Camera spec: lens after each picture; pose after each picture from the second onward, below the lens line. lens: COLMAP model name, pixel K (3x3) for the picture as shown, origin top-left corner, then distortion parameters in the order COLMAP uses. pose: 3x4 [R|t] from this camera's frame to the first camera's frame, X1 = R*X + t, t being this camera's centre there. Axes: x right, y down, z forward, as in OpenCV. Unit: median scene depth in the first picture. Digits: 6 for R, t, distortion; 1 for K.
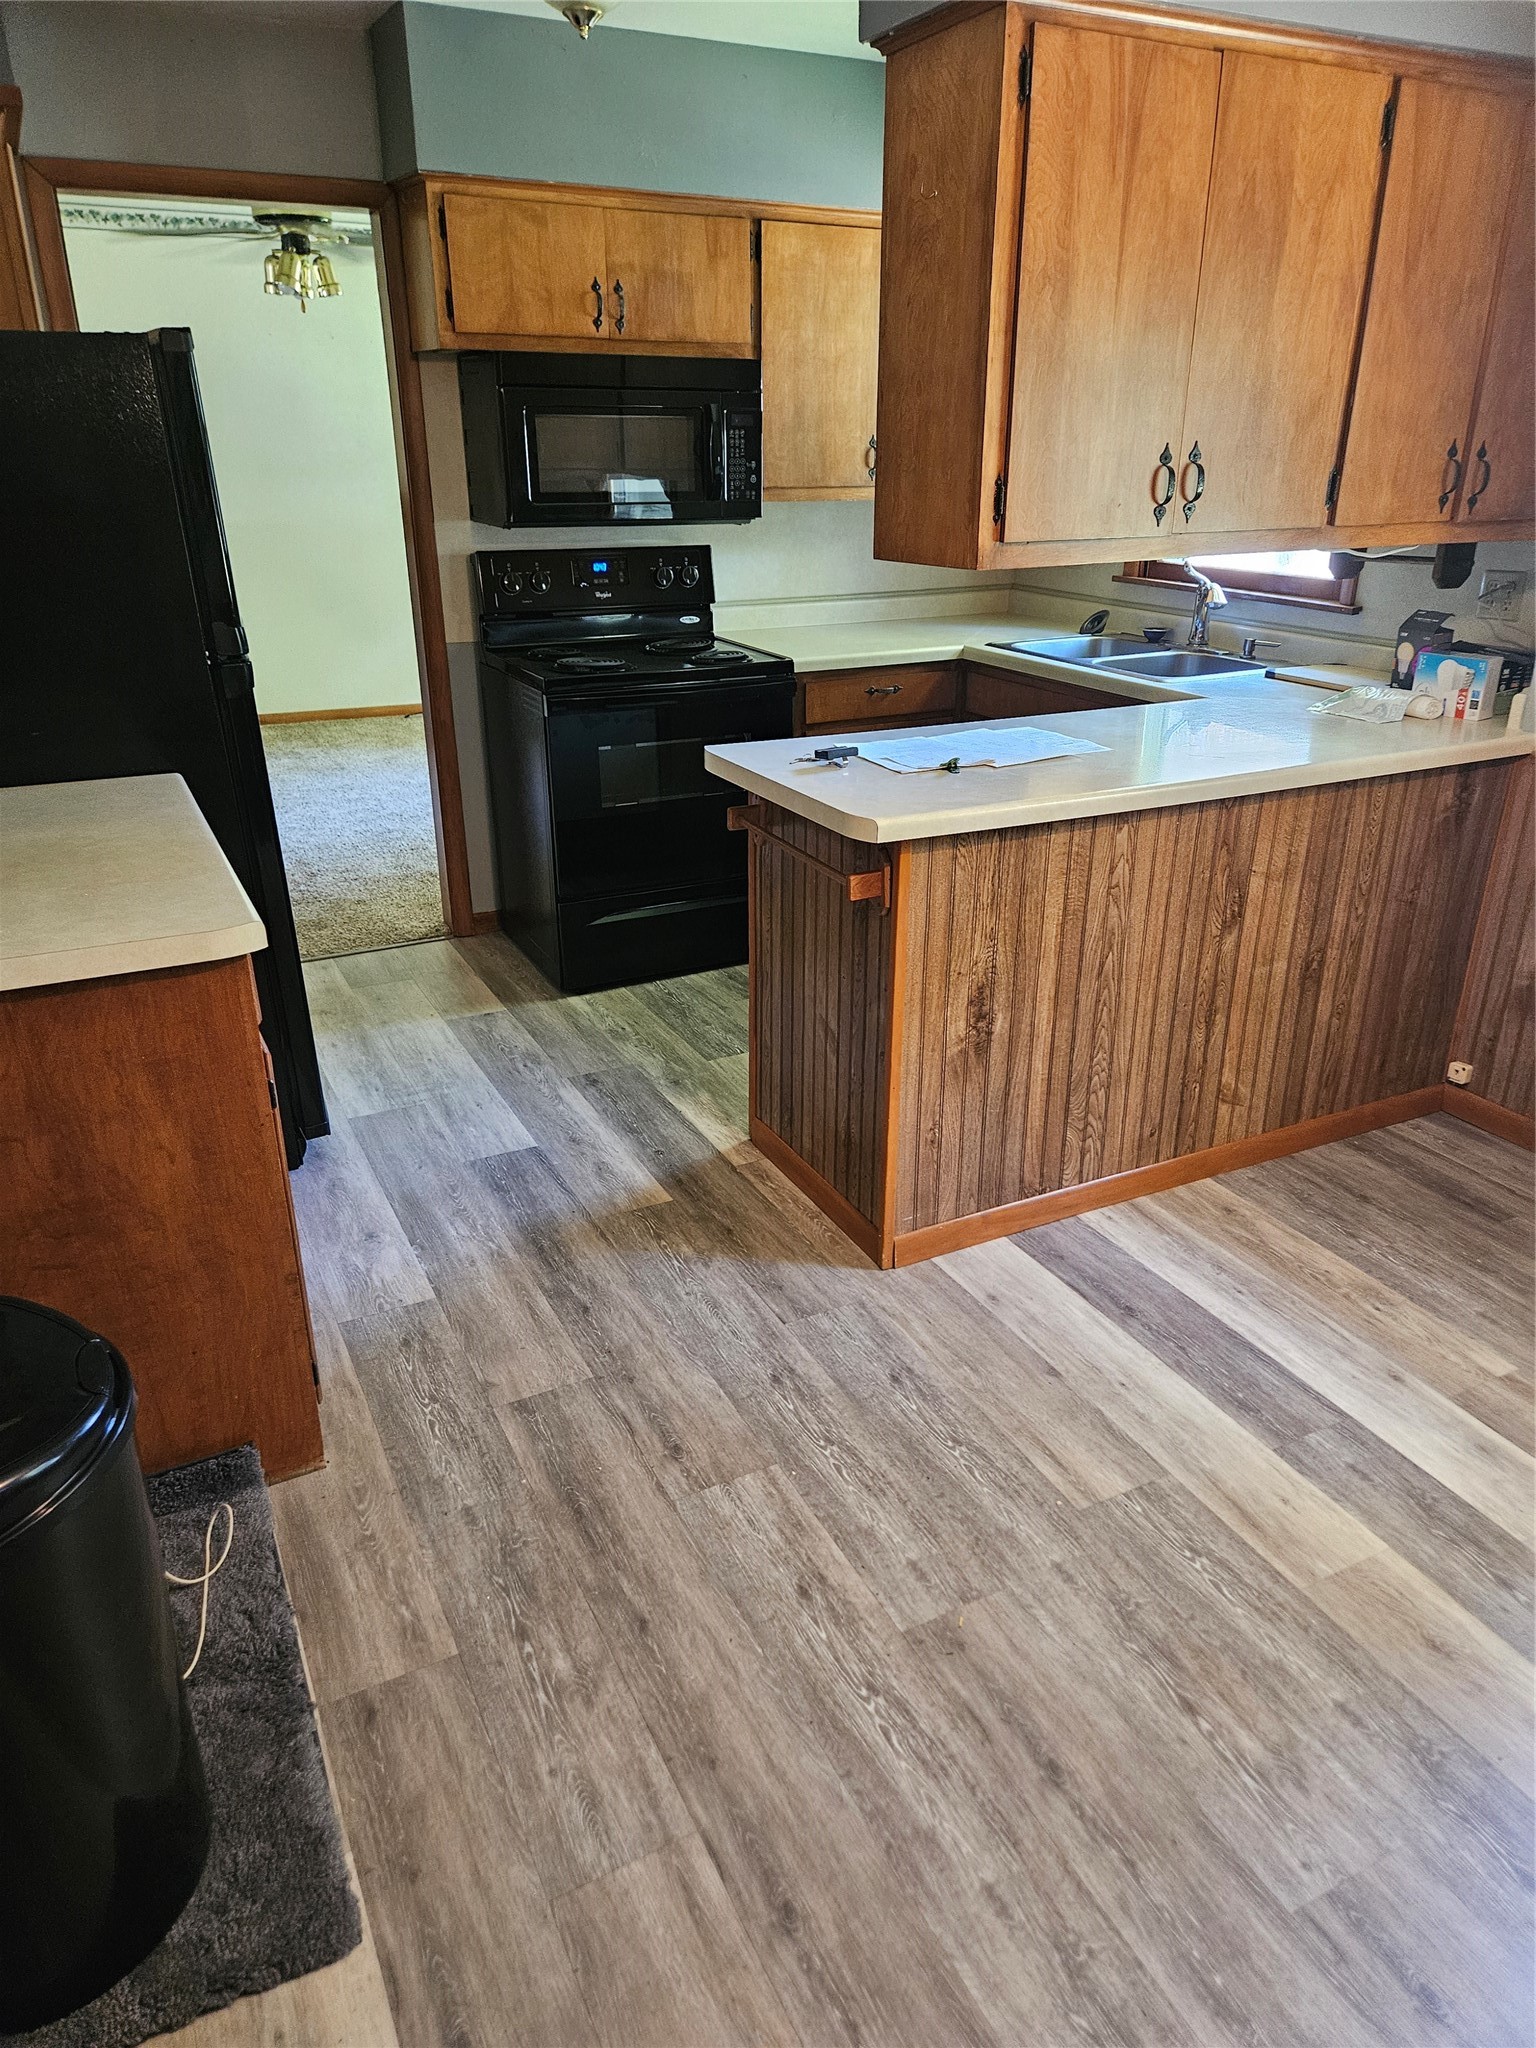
lens RADIAL K [[1371.3, 0, 772.4], [0, 1371.3, 1027.6], [0, 0, 1]] dist [0.044232, -0.034500]
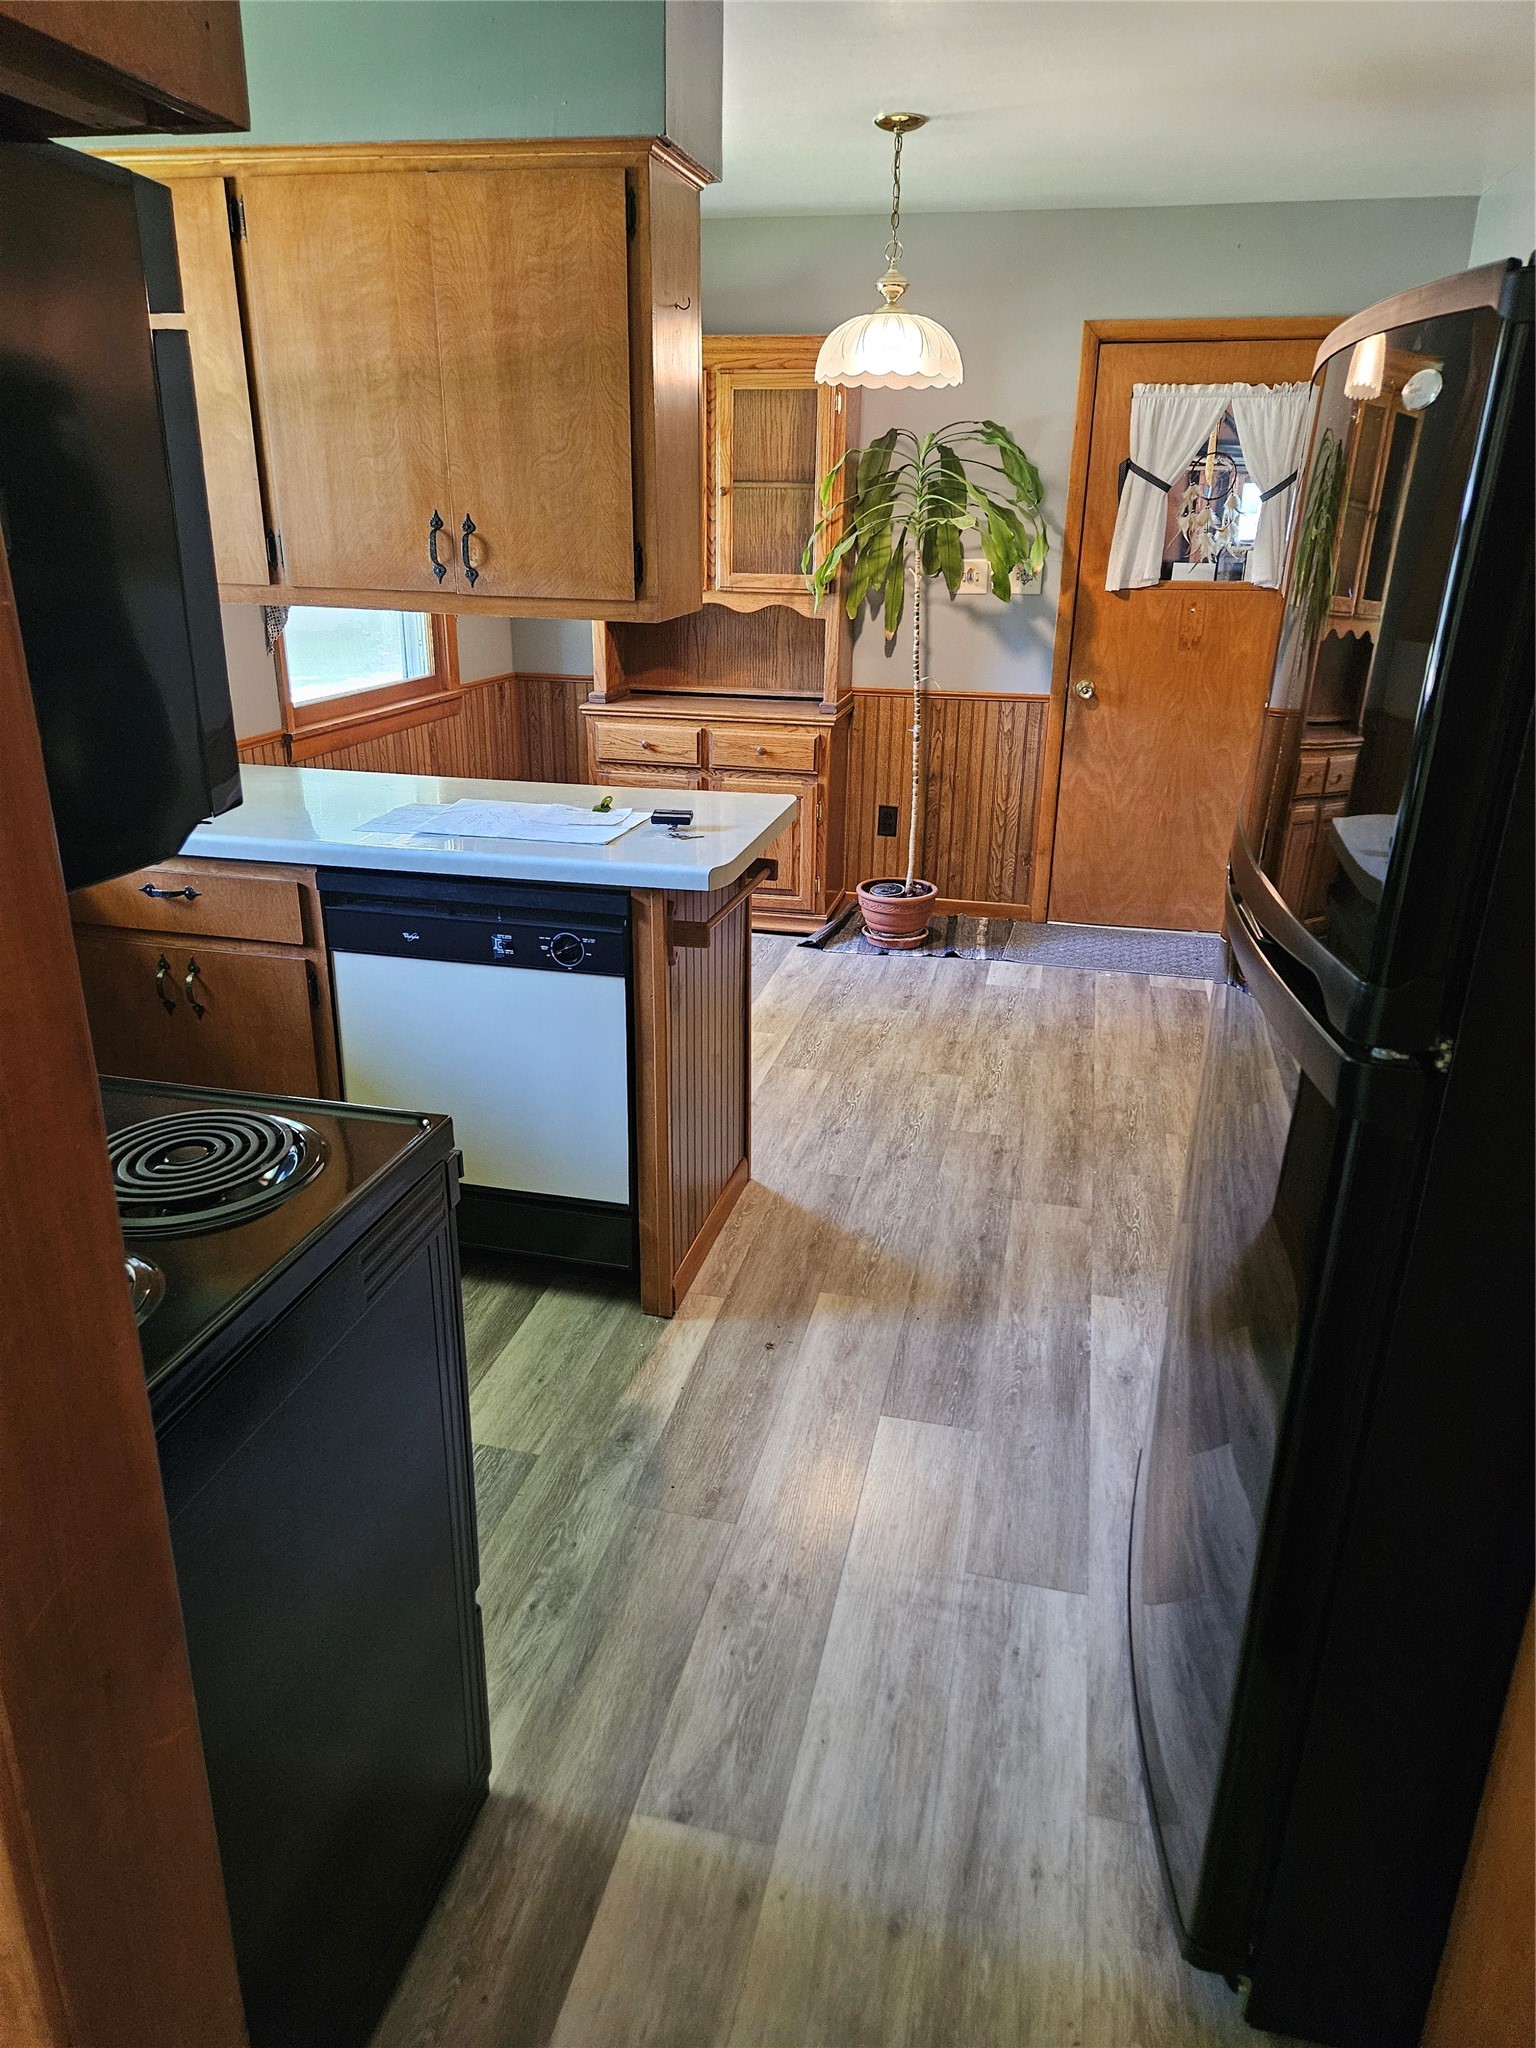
lens RADIAL K [[1371.3, 0, 765.9], [0, 1371.3, 1013.5], [0, 0, 1]] dist [0.044232, -0.034500]
pose [[-0.767589, -0.233750, 0.596798, -0.490326], [0.236273, 0.762357, 0.602483, -0.524077], [-0.595804, 0.603467, -0.529948, 1.216144]]
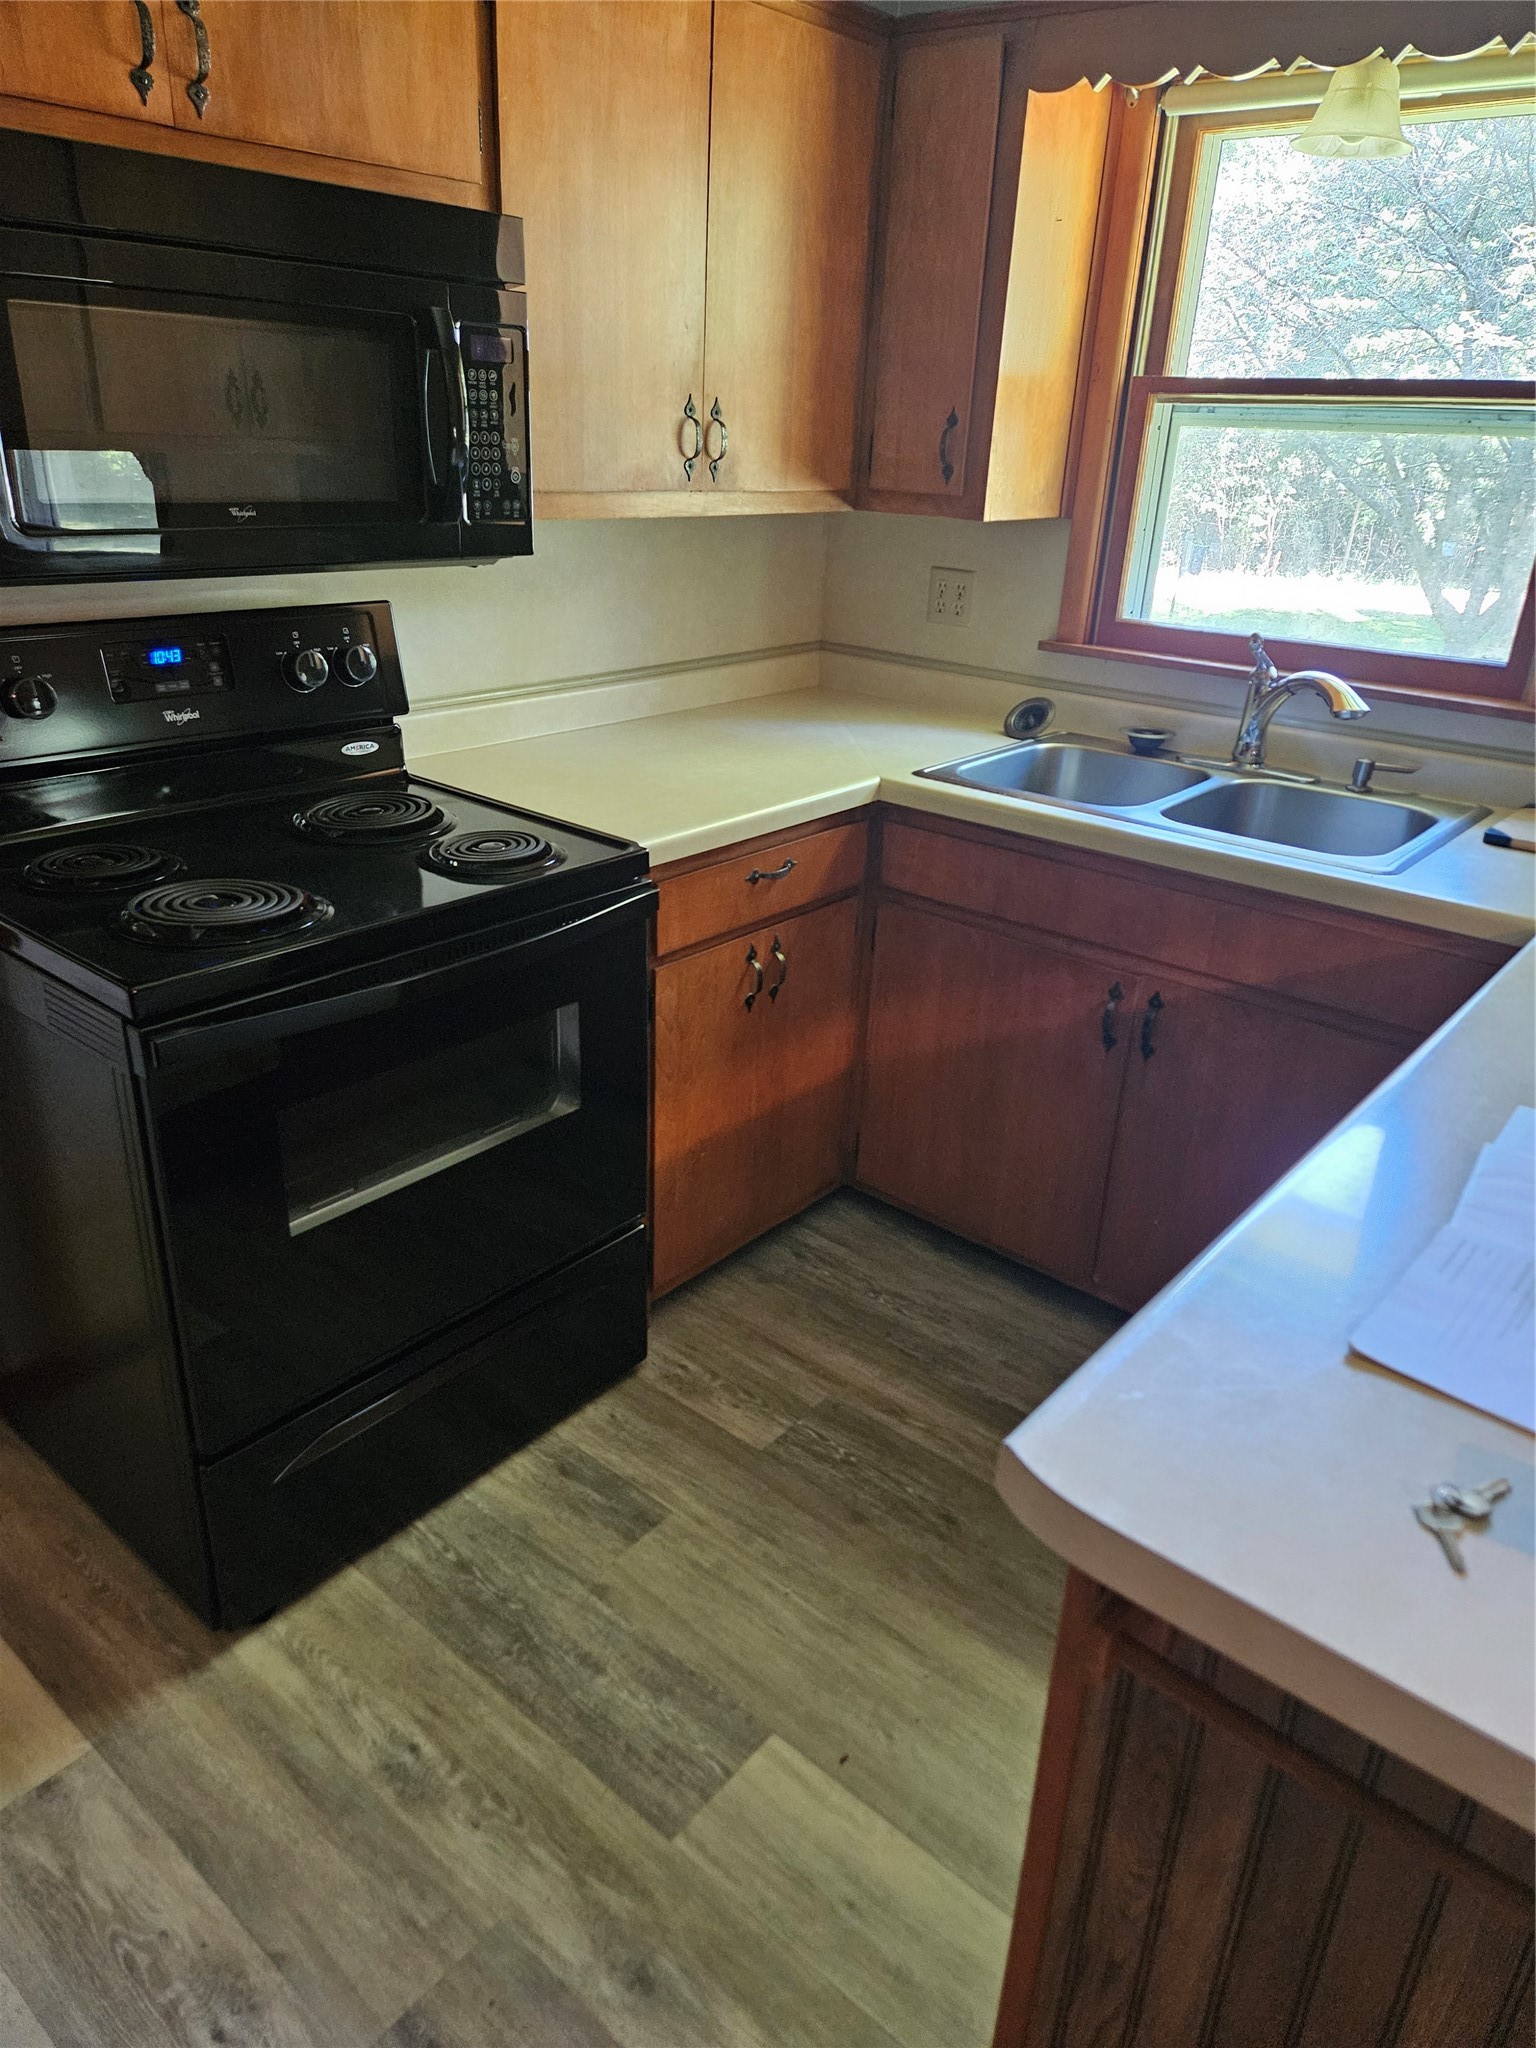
lens RADIAL K [[1371.3, 0, 775.7], [0, 1371.3, 1014.7], [0, 0, 1]] dist [0.044232, -0.034500]
pose [[0.918274, -0.123292, 0.376260, -0.155663], [0.119929, 0.992252, 0.032447, -0.254056], [-0.377346, 0.015329, 0.925946, 0.615614]]
